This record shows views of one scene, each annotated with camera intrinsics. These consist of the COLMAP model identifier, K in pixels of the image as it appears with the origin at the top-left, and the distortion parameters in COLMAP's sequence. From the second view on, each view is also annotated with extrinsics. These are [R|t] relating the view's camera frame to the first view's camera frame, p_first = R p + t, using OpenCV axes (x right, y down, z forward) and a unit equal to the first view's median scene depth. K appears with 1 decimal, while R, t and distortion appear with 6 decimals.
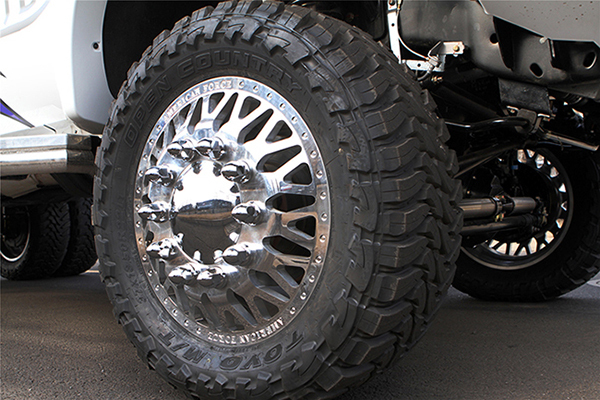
lens RADIAL K [[657.9, 0, 316.7], [0, 657.9, 202.3], [0, 0, 1]] dist [-0.018609, 0.000034]
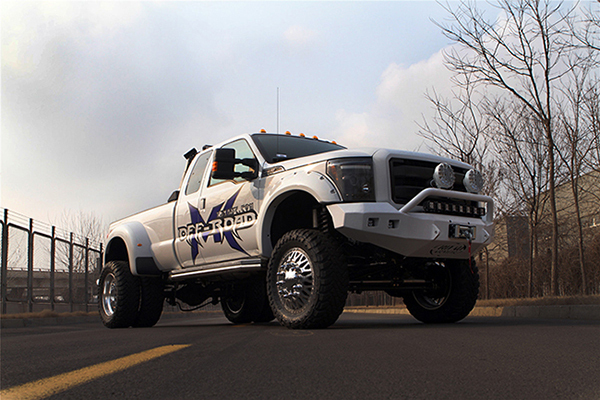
lens RADIAL K [[657.9, 0, 316.7], [0, 657.9, 202.3], [0, 0, 1]] dist [-0.018609, 0.000034]
pose [[0.964907, -0.035267, -0.260214, 0.929416], [-0.013257, 0.983135, -0.182402, 0.258412], [0.262258, 0.179451, 0.948166, -2.572347]]
